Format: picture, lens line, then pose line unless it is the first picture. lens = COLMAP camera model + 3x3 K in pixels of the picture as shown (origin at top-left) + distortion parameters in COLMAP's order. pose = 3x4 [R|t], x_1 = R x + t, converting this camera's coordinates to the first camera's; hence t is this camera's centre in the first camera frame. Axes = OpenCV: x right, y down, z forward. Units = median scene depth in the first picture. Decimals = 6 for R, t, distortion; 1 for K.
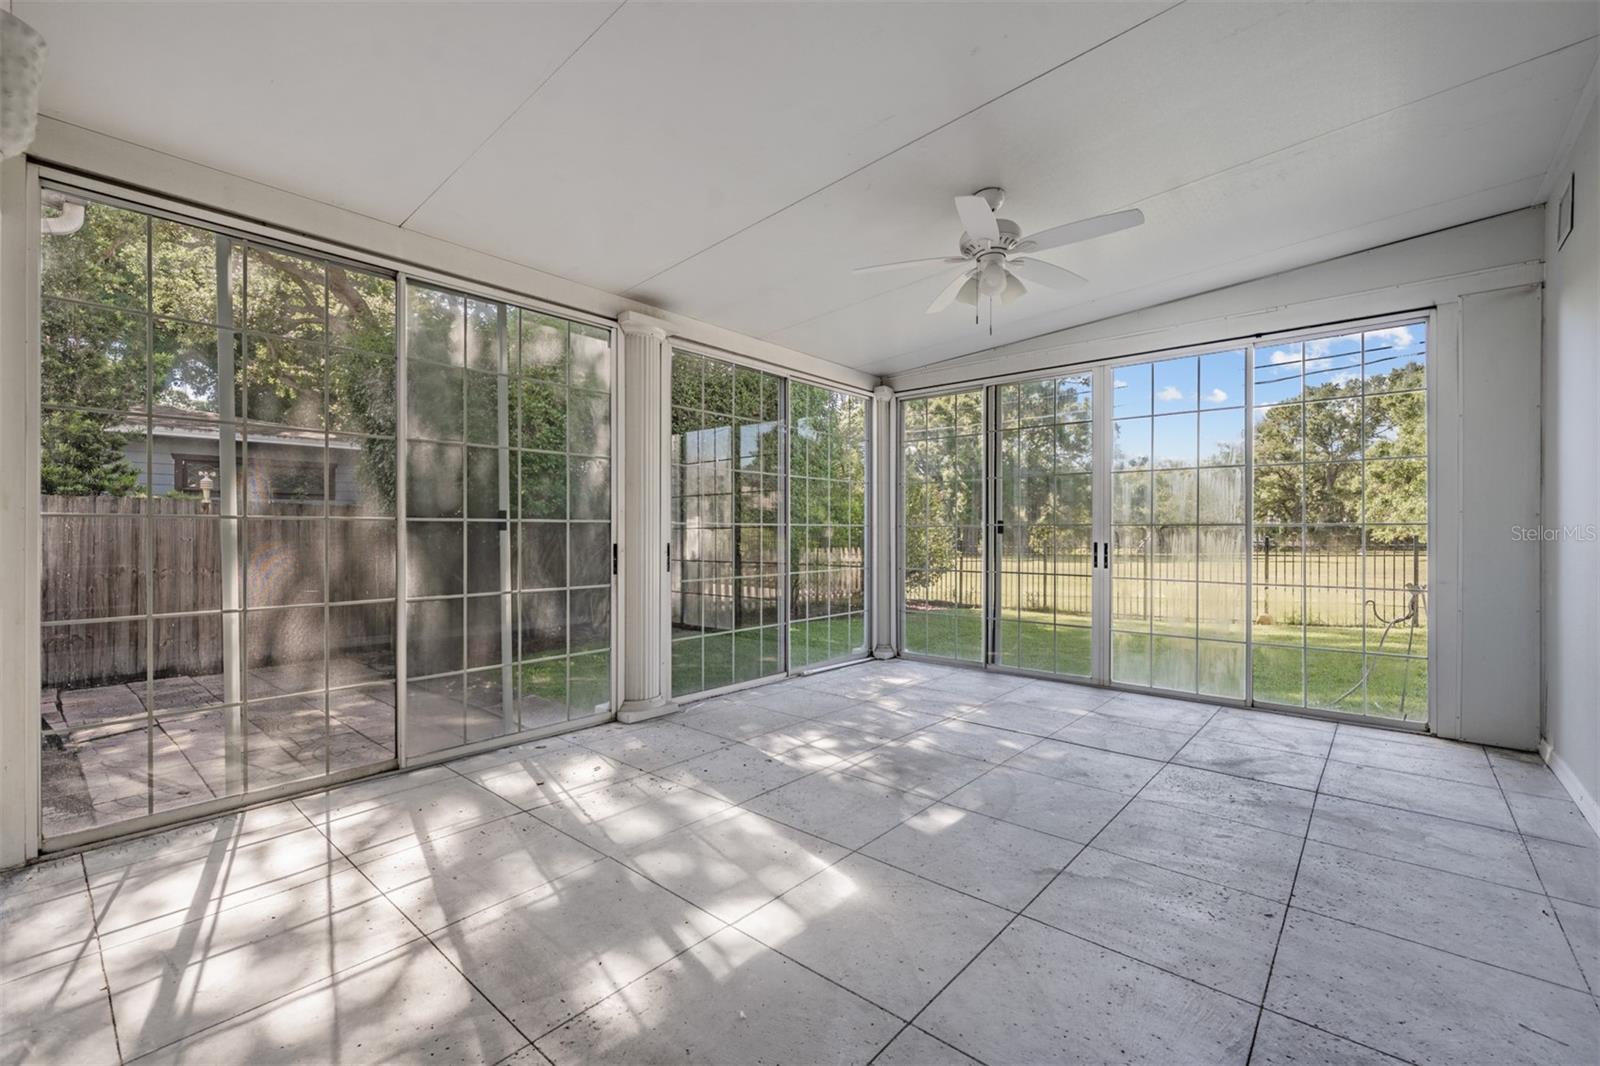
lens RADIAL K [[683.3, 0, 794.6], [0, 683.3, 530.6], [0, 0, 1]] dist [-0.000865, -0.000275]
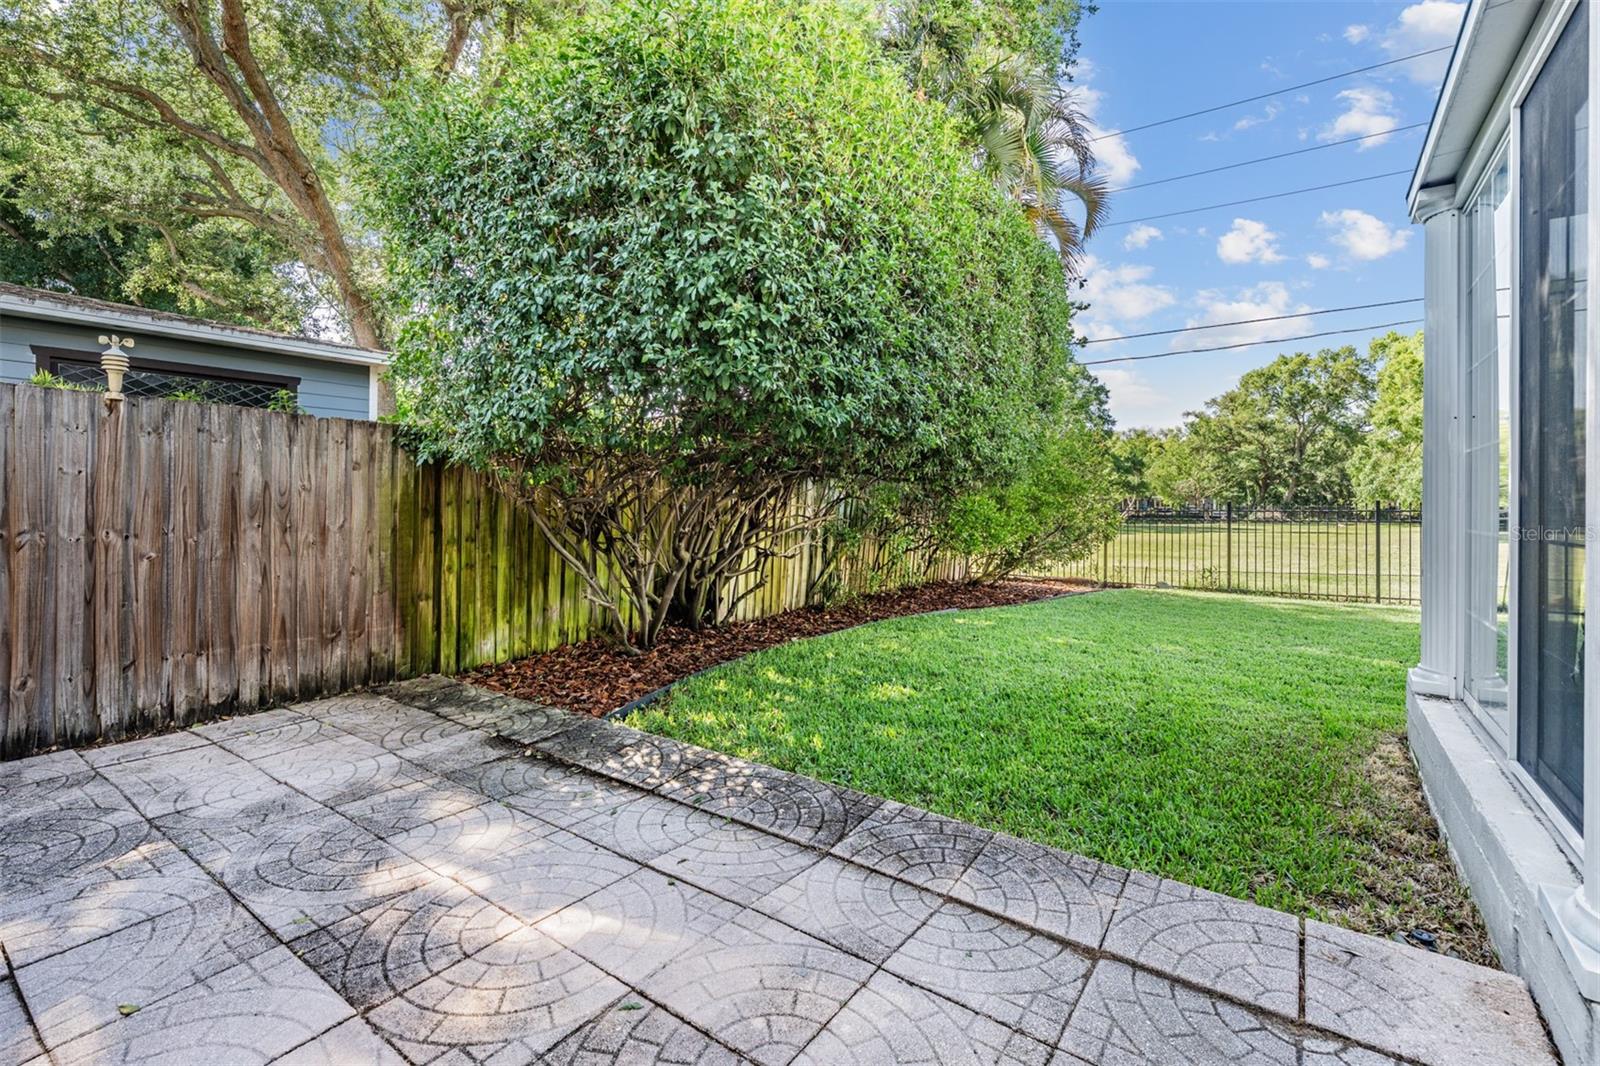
lens RADIAL K [[713.2, 0, 799.7], [0, 713.2, 500.7], [0, 0, 1]] dist [-0.001090, -0.000618]
pose [[0.995829, 0.006213, 0.091030, -0.189253], [-0.006260, 0.999980, 0.000230, 0.013963], [-0.091027, -0.000799, 0.995848, 0.201437]]
